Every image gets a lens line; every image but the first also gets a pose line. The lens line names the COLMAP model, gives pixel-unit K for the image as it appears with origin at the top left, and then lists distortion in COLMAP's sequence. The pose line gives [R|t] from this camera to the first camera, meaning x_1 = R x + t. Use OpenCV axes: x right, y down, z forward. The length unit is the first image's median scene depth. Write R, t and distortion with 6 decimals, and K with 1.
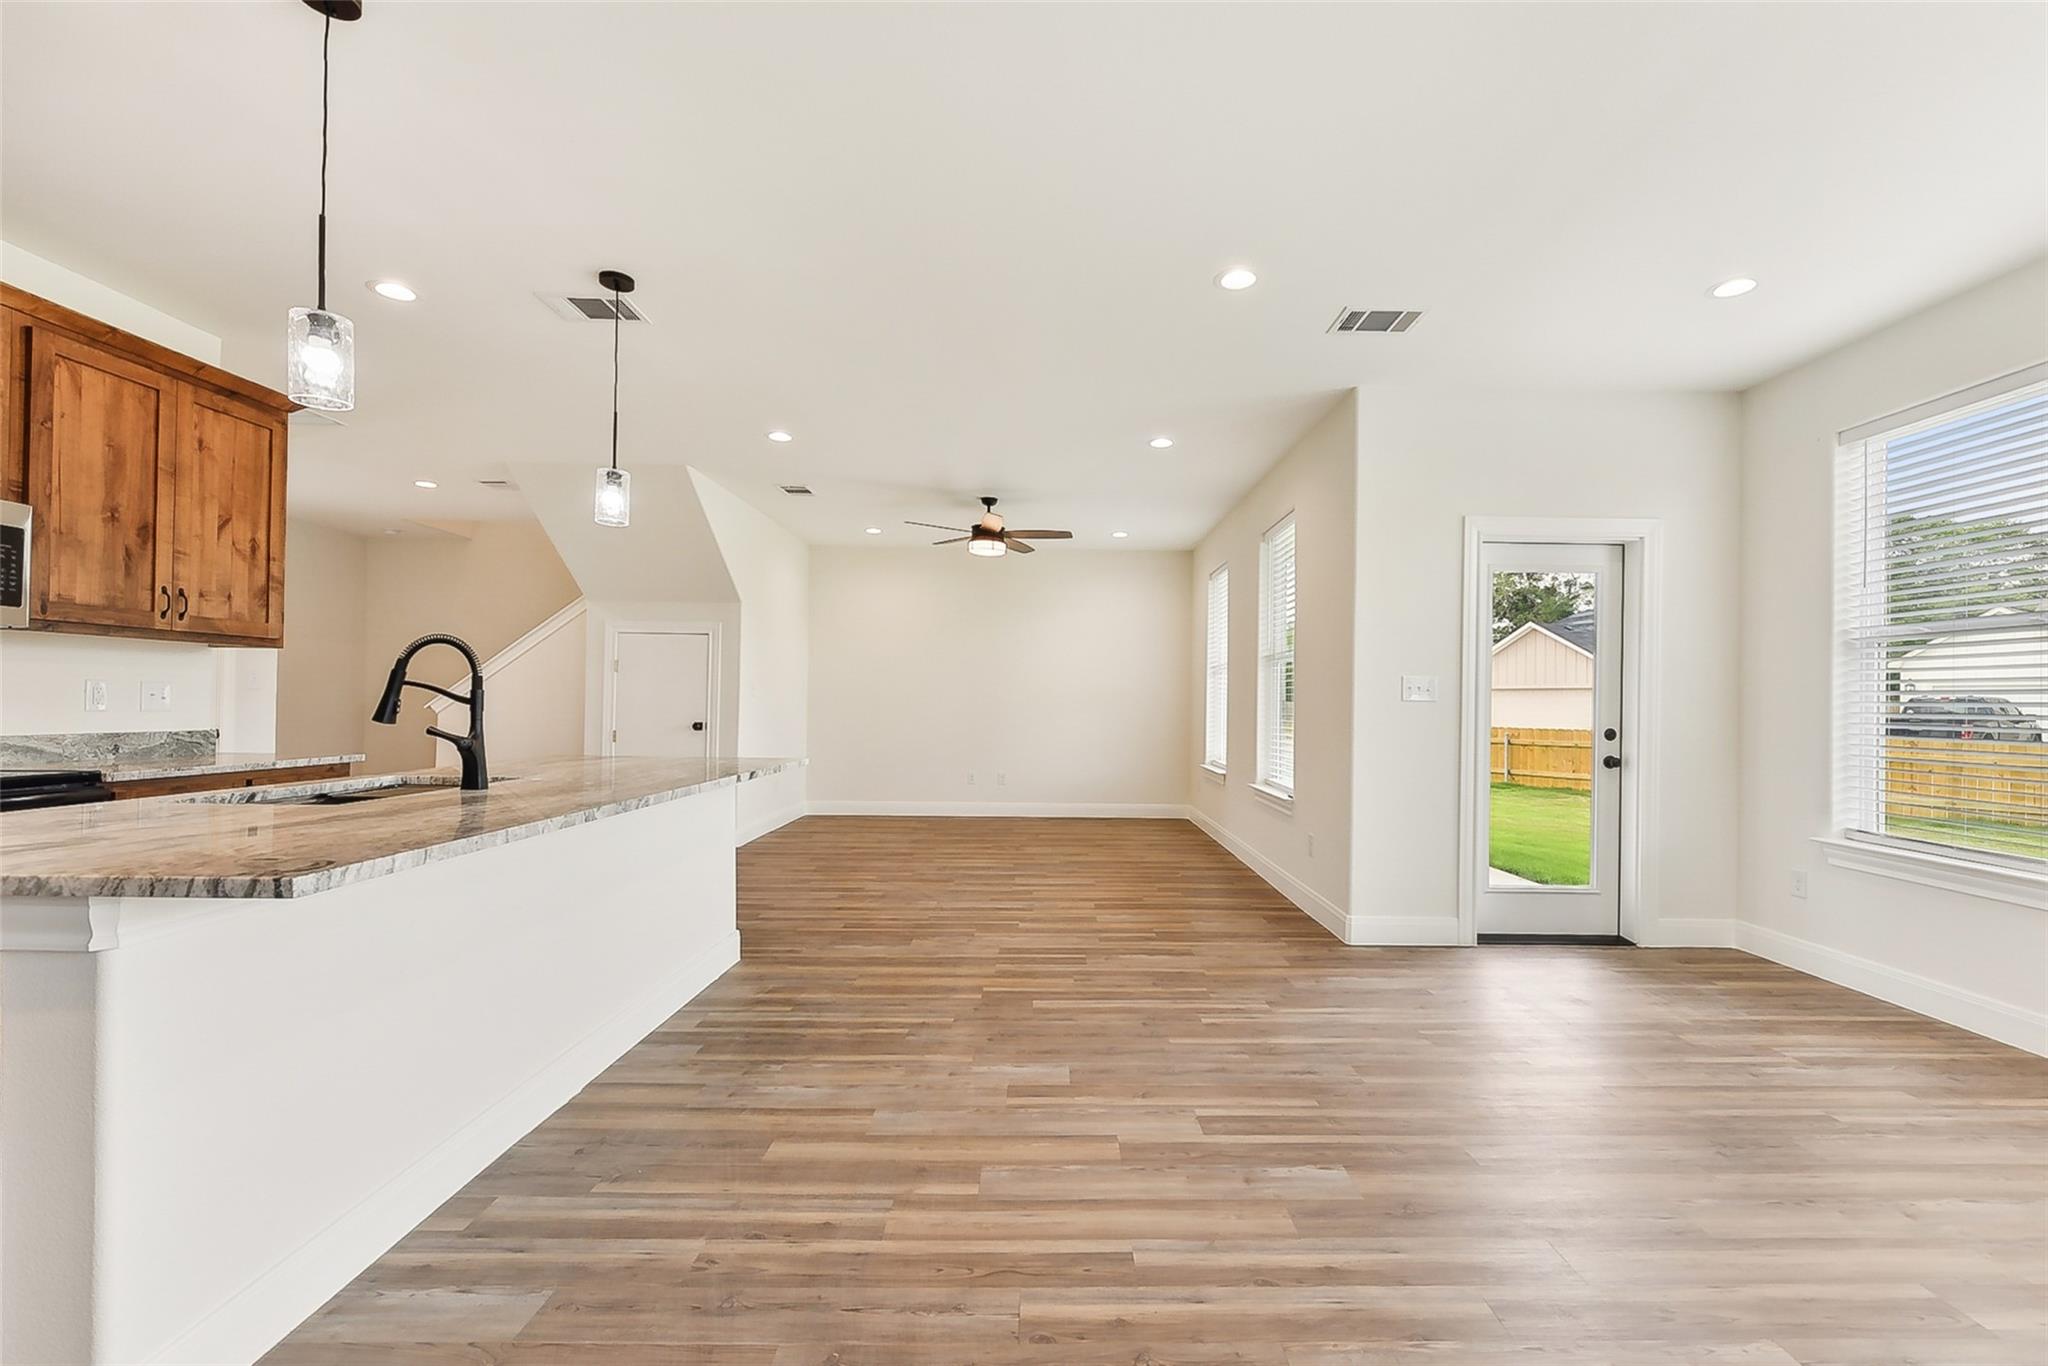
lens RADIAL K [[821.9, 0, 1038.5], [0, 821.9, 704.0], [0, 0, 1]] dist [0.005737, -0.001750]
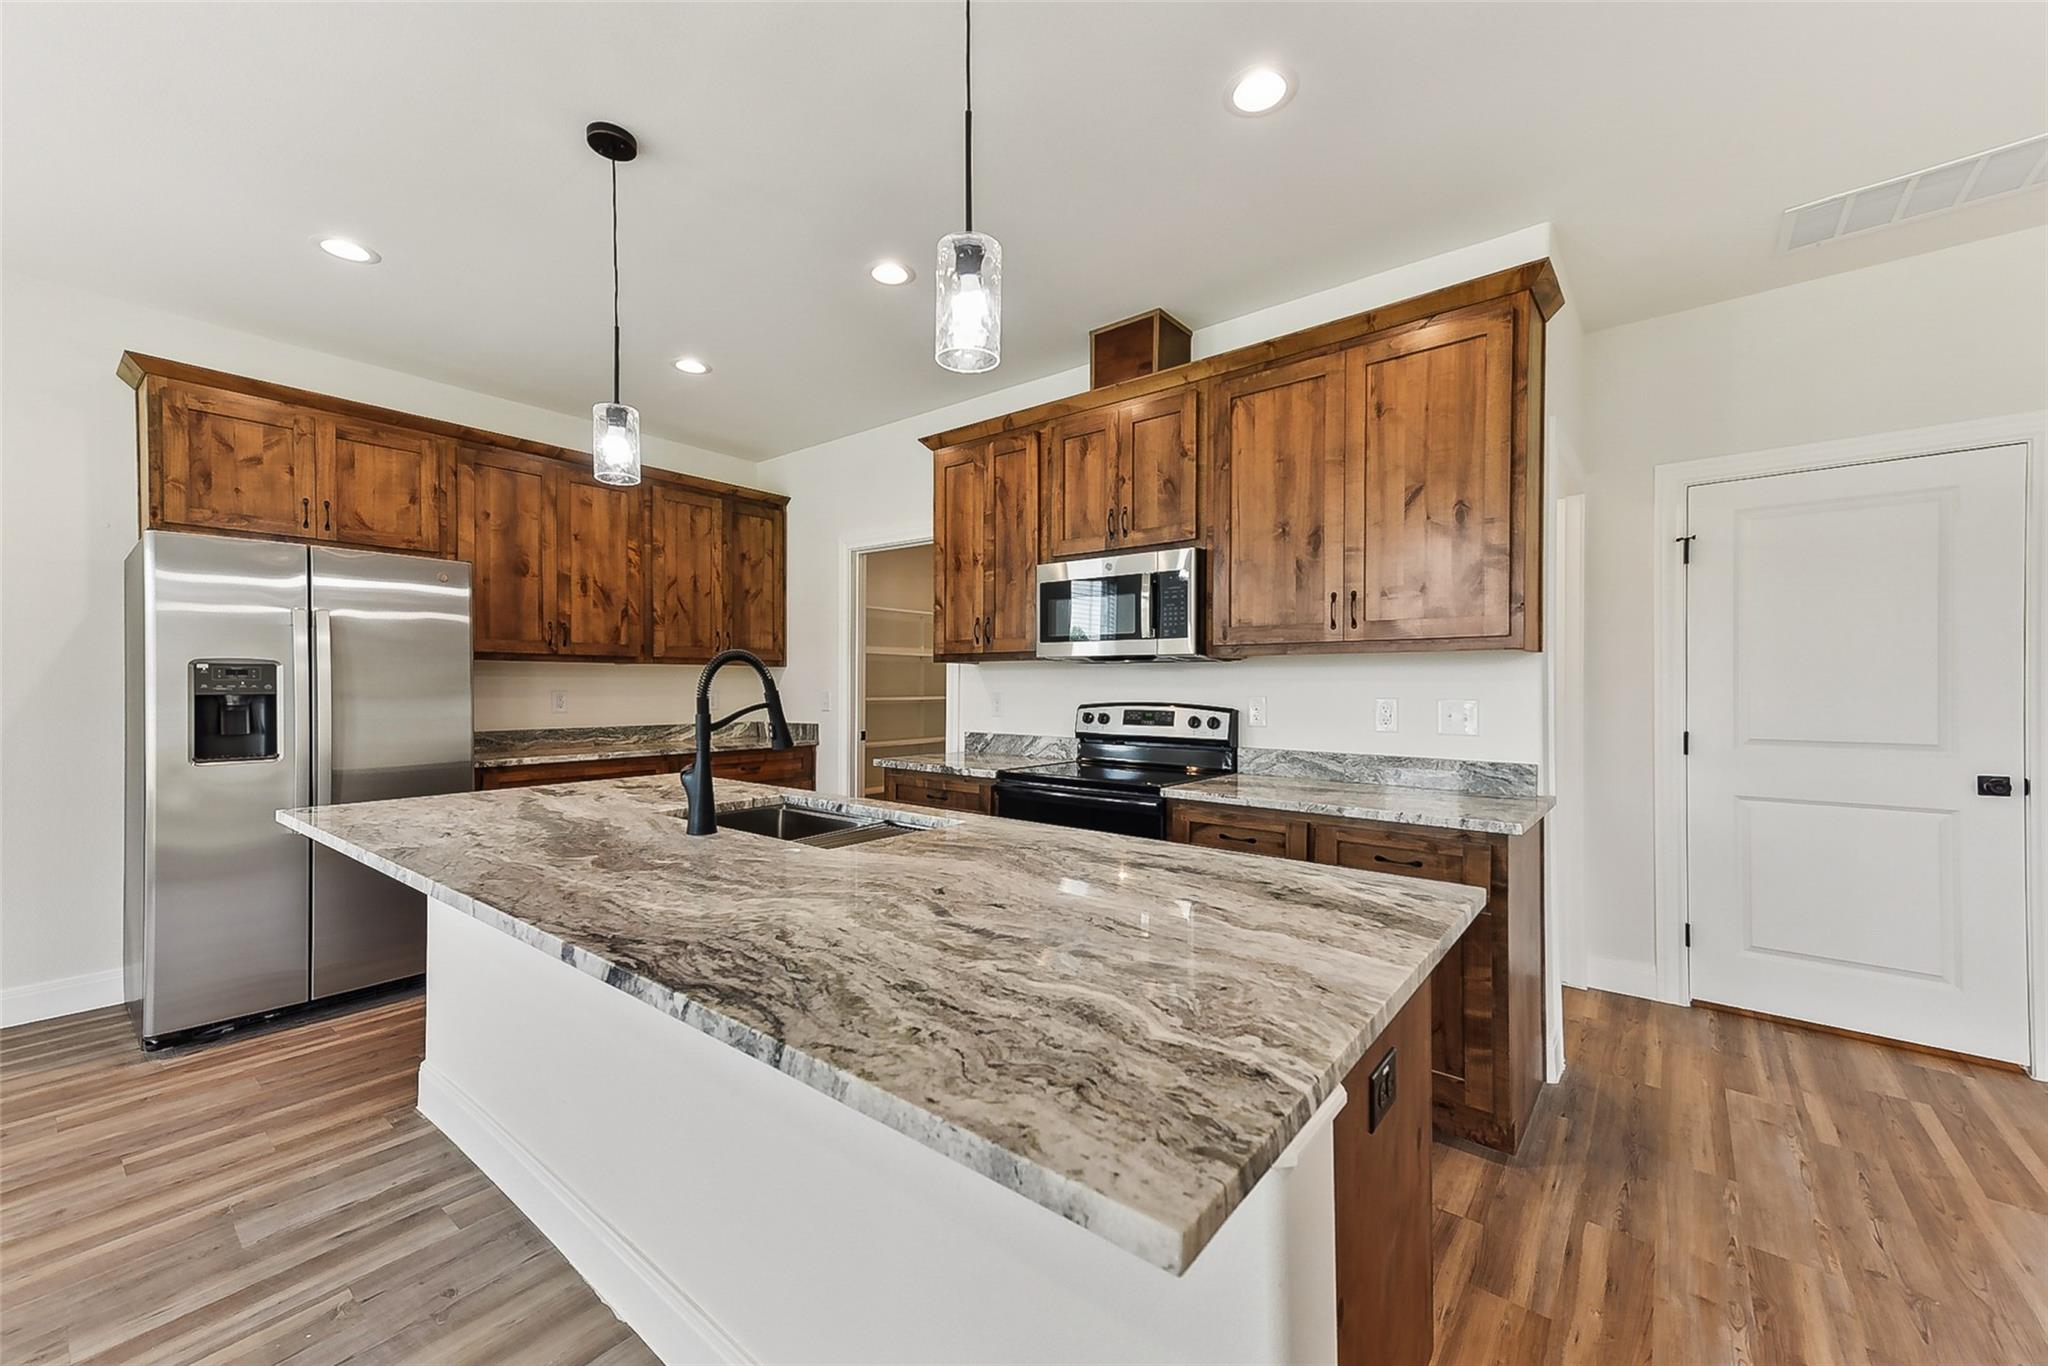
lens RADIAL K [[821.0, 0, 1031.2], [0, 821.0, 690.1], [0, 0, 1]] dist [0.043879, 0.001678]
pose [[-0.624922, -0.014372, -0.780555, -0.173644], [-0.014127, 0.999875, -0.007101, -0.028230], [0.780560, 0.006590, -0.625046, 1.349080]]
